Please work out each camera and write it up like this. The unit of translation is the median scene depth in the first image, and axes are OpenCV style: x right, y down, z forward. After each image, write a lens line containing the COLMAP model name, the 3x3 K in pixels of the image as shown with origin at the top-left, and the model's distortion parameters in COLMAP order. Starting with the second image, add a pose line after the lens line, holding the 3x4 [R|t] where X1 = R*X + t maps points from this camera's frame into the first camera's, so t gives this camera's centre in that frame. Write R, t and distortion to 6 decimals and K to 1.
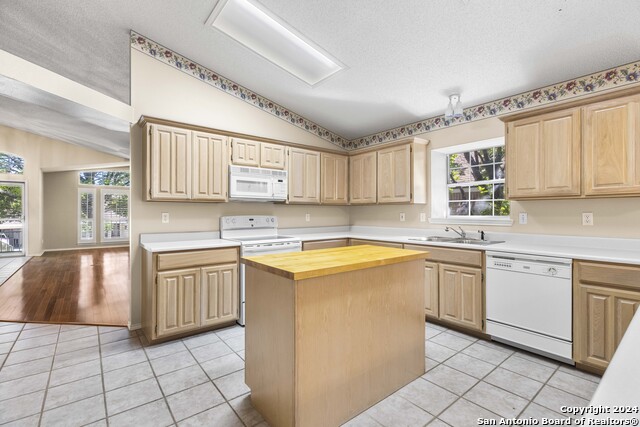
lens RADIAL K [[294.7, 0, 324.5], [0, 294.7, 214.8], [0, 0, 1]] dist [0.003184, -0.000172]
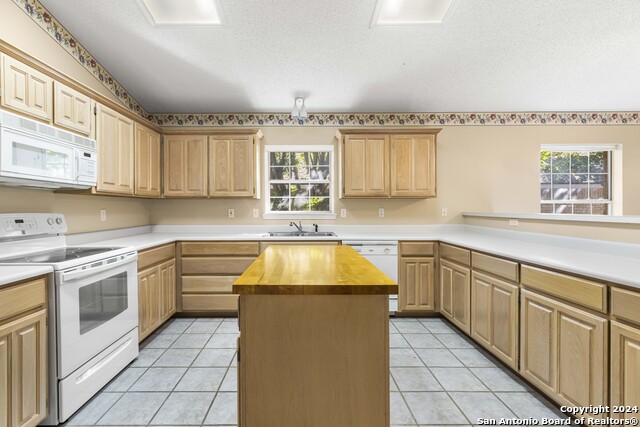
lens RADIAL K [[294.7, 0, 317.5], [0, 294.7, 210.3], [0, 0, 1]] dist [0.003184, -0.000172]
pose [[0.624888, -0.005155, 0.780697, -0.317560], [0.005381, 0.999983, 0.002295, -0.001725], [-0.780696, 0.002767, 0.624905, 0.253872]]
